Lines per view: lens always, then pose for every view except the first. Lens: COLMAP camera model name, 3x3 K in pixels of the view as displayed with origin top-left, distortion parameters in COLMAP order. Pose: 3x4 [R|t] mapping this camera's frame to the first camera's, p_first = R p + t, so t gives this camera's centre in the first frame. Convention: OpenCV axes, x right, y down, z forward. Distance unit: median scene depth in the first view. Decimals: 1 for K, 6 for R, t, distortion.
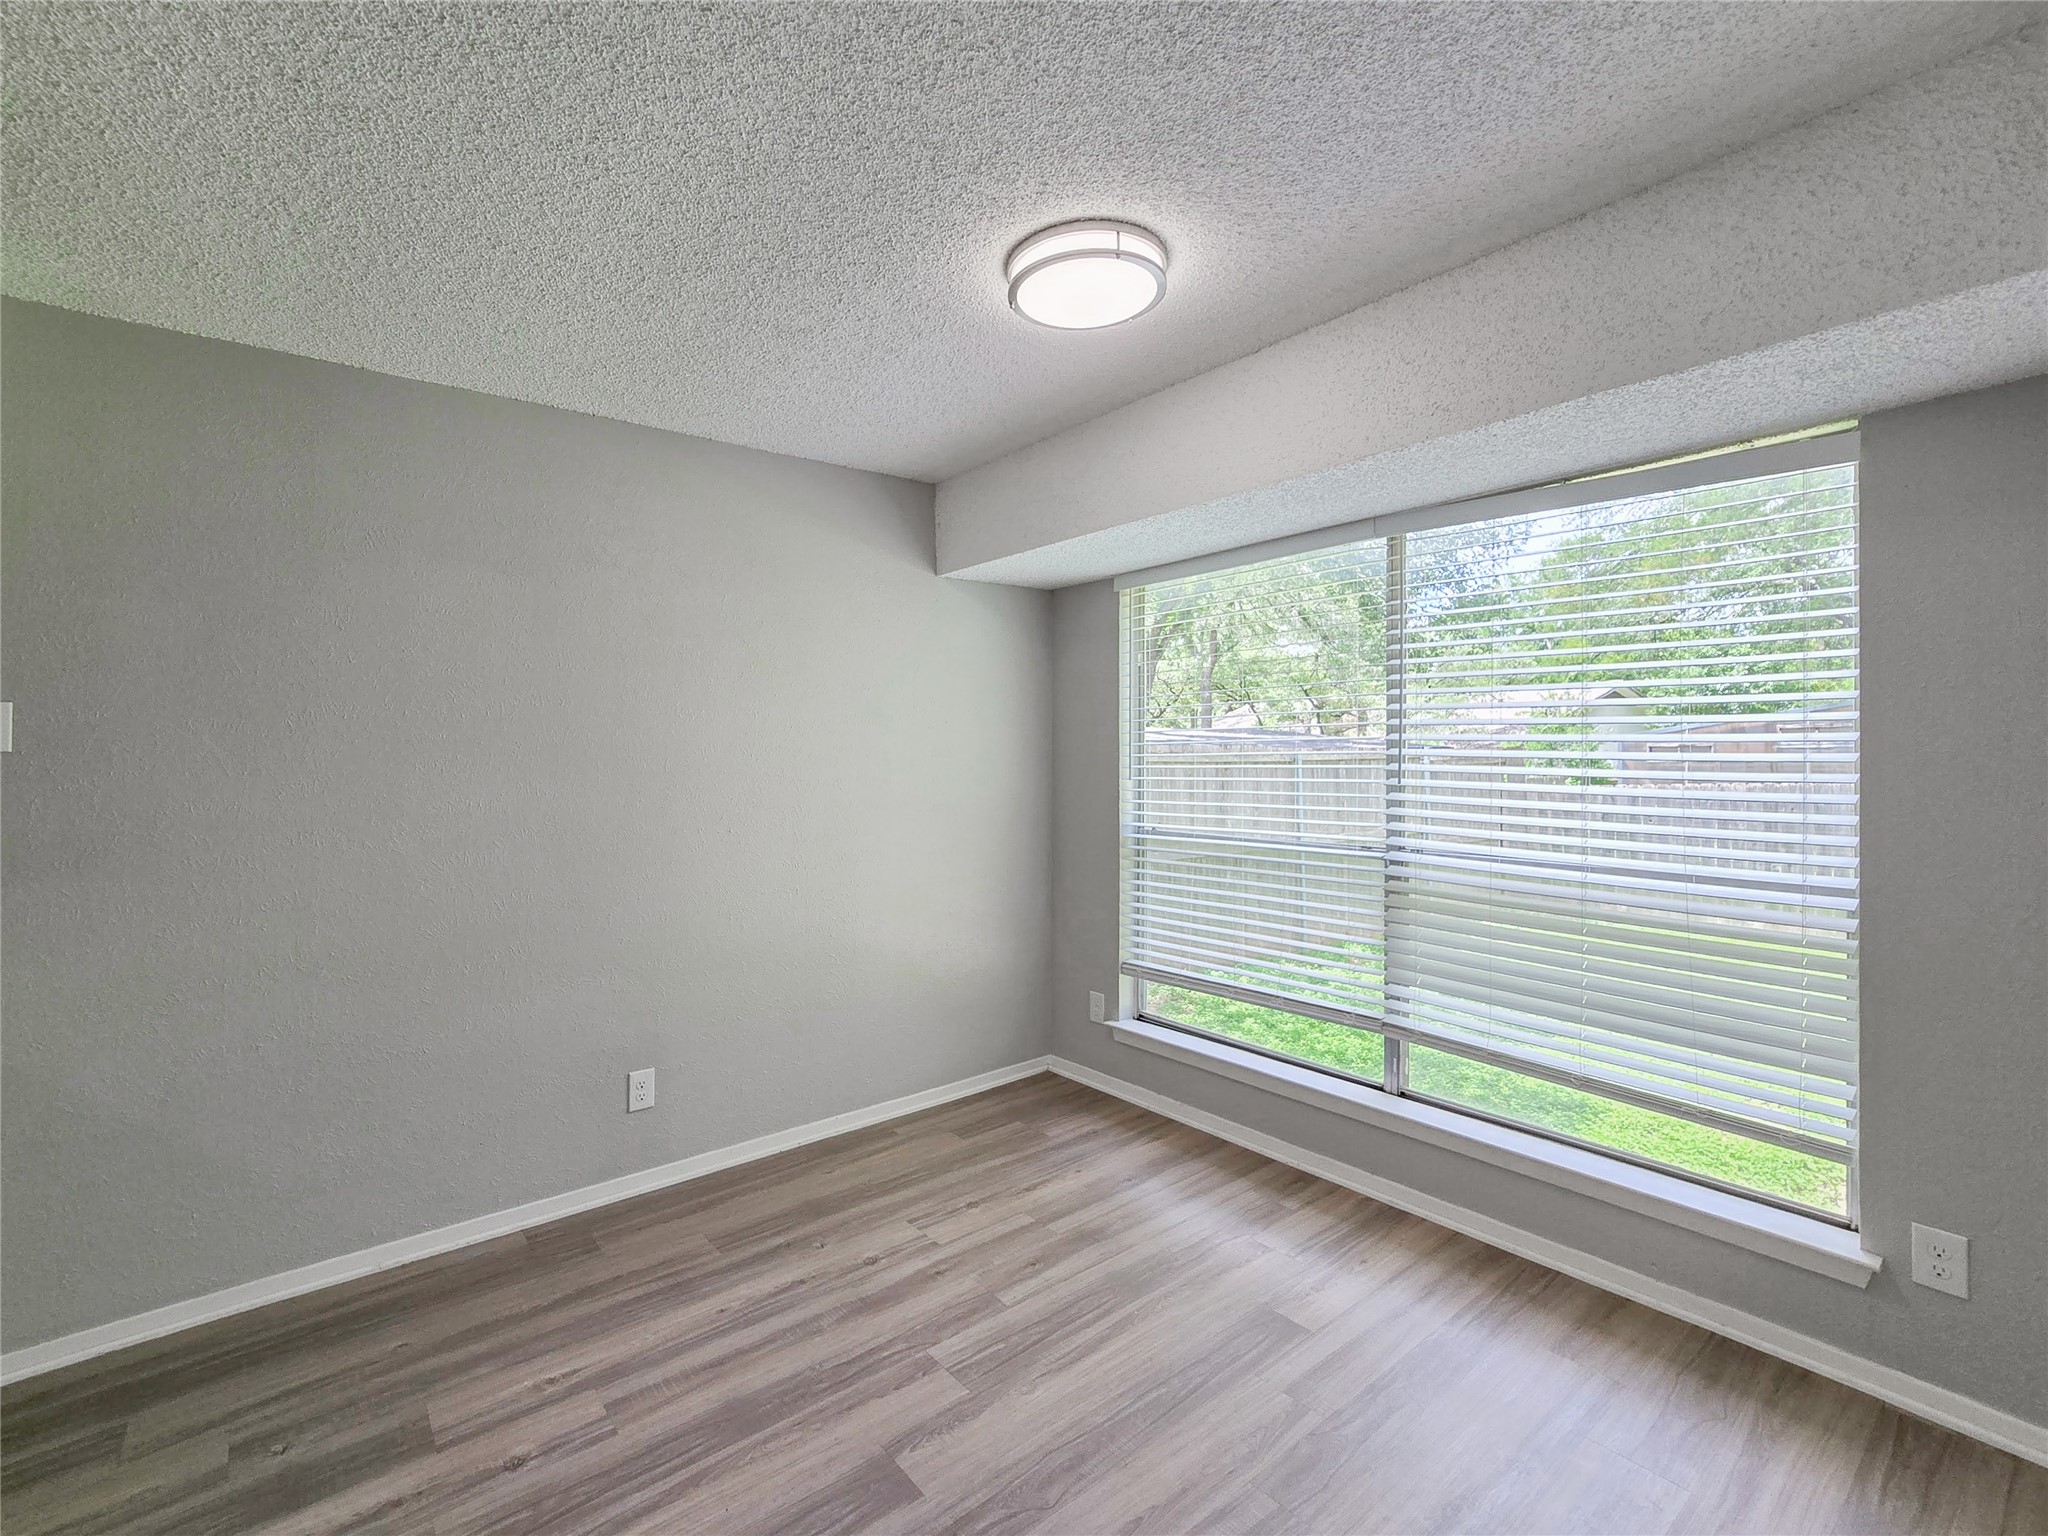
lens RADIAL K [[944.2, 0, 1042.3], [0, 944.2, 759.1], [0, 0, 1]] dist [0.001345, -0.000218]
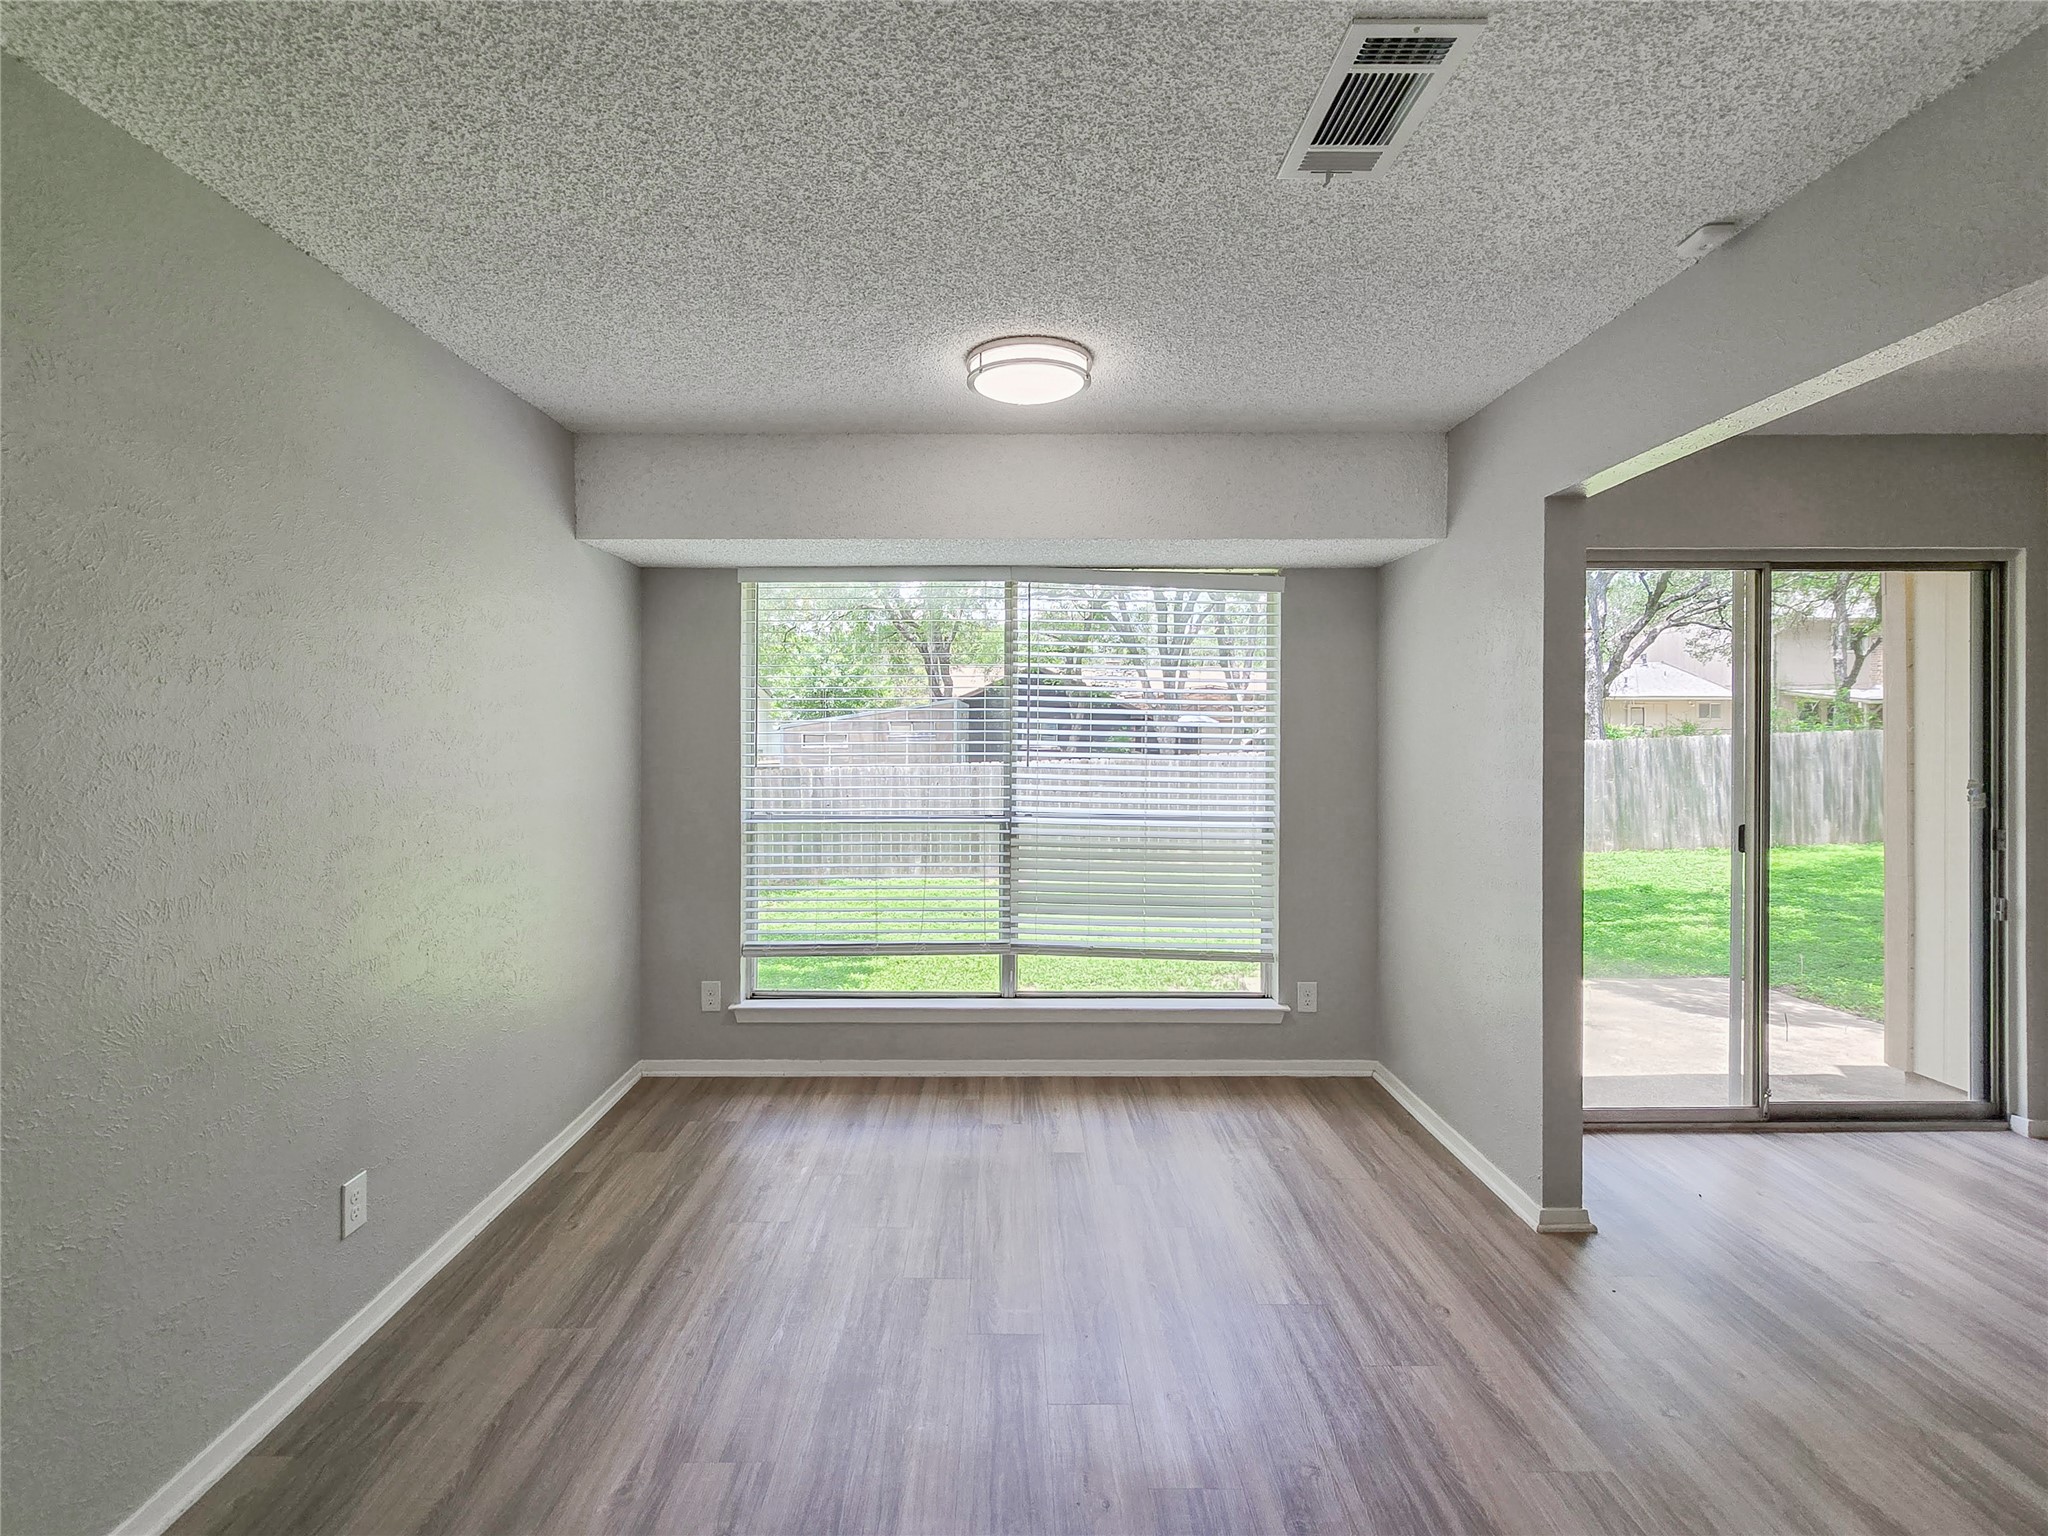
lens RADIAL K [[944.2, 0, 1053.1], [0, 944.2, 748.0], [0, 0, 1]] dist [0.001345, -0.000218]
pose [[0.615925, -0.000274, 0.787805, -0.643358], [-0.001019, 0.999999, 0.001145, -0.000852], [-0.787804, -0.001508, 0.615924, 0.127112]]
